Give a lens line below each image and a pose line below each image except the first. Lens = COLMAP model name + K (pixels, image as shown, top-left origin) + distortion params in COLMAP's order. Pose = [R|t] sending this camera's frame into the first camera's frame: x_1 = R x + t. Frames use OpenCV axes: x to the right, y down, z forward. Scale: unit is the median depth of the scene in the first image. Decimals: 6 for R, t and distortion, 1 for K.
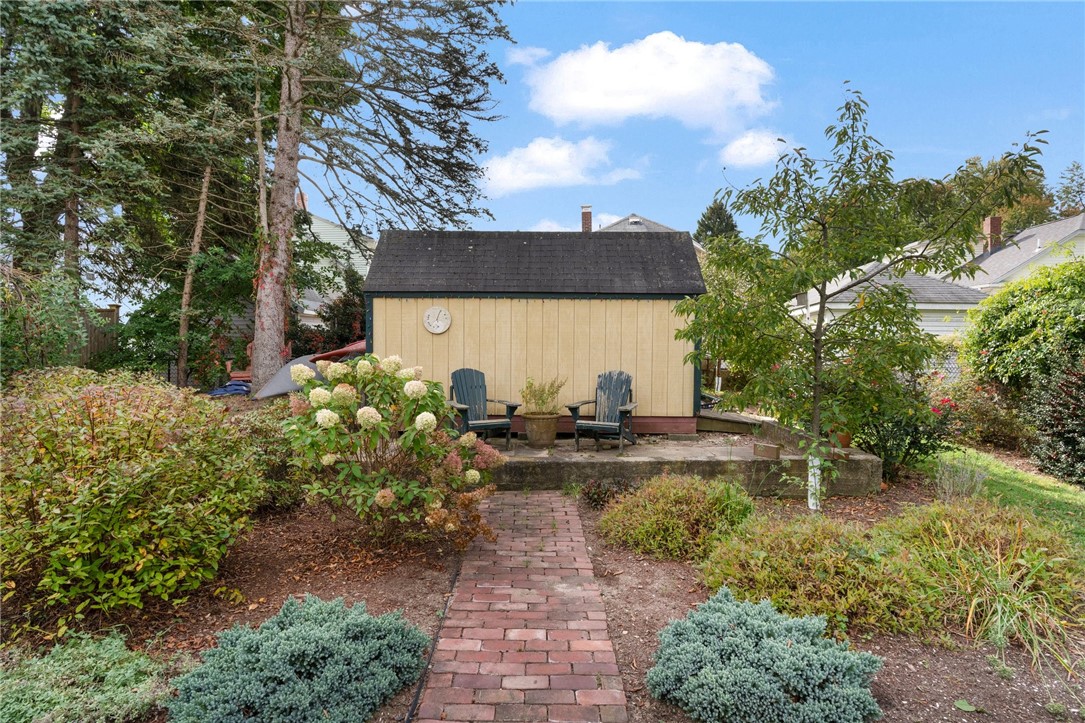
lens RADIAL K [[624.5, 0, 545.3], [0, 624.5, 357.6], [0, 0, 1]] dist [0.001773, -0.000059]
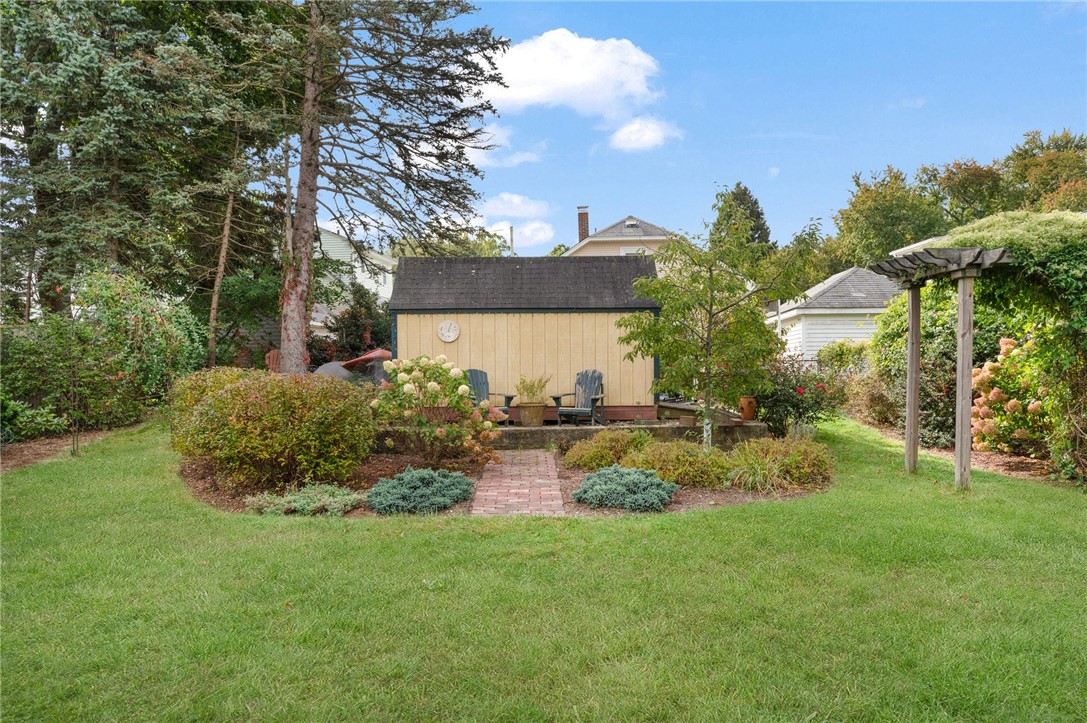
lens RADIAL K [[721.7, 0, 541.5], [0, 721.7, 362.4], [0, 0, 1]] dist [-0.001581, 0.000066]
pose [[0.999907, -0.012895, -0.004405, 0.013471], [0.012857, 0.999882, -0.008405, 0.011999], [0.004513, 0.008348, 0.999955, -0.314324]]
